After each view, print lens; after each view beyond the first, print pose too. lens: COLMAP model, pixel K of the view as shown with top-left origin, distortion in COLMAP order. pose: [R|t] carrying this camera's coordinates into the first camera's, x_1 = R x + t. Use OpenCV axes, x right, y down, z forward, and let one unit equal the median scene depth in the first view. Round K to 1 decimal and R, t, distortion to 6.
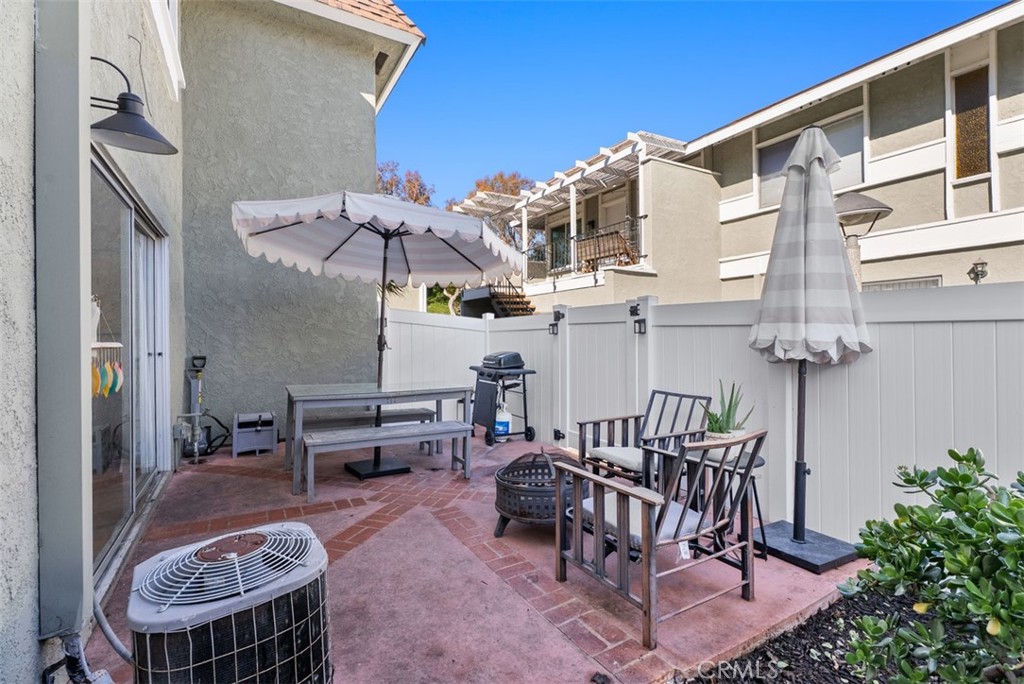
lens RADIAL K [[459.4, 0, 512.0], [0, 459.4, 336.5], [0, 0, 1]] dist [0.002943, -0.002852]
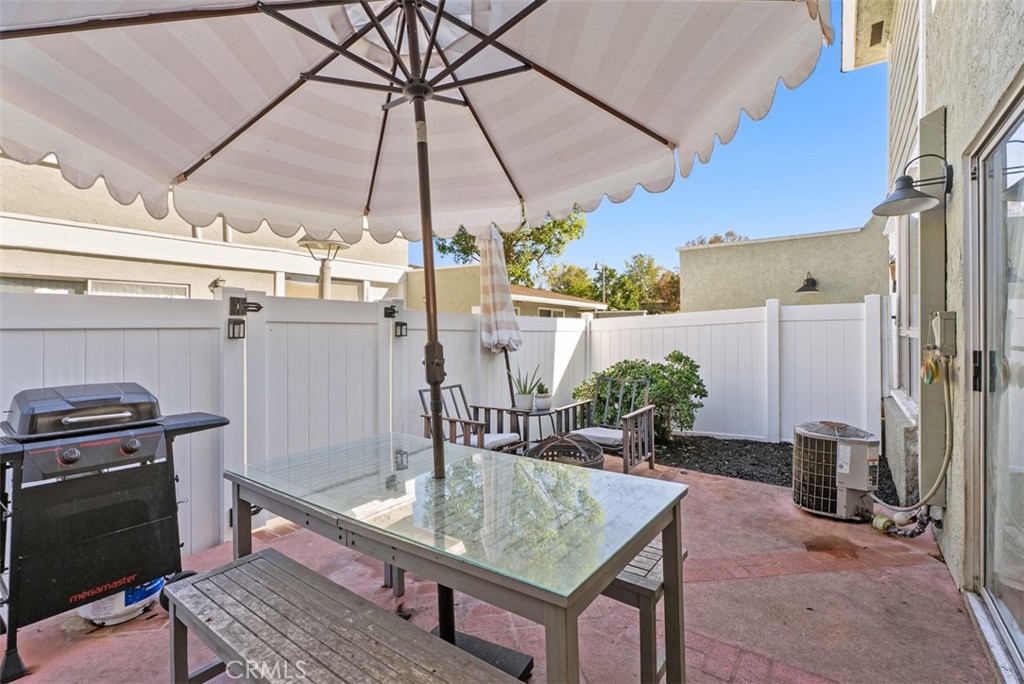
lens RADIAL K [[459.4, 0, 514.2], [0, 459.4, 337.2], [0, 0, 1]] dist [0.002943, -0.002852]
pose [[-0.402087, 0.005764, 0.915584, -0.575741], [0.016563, 0.999862, 0.000979, -0.001458], [-0.915452, 0.015559, -0.402127, 0.944818]]
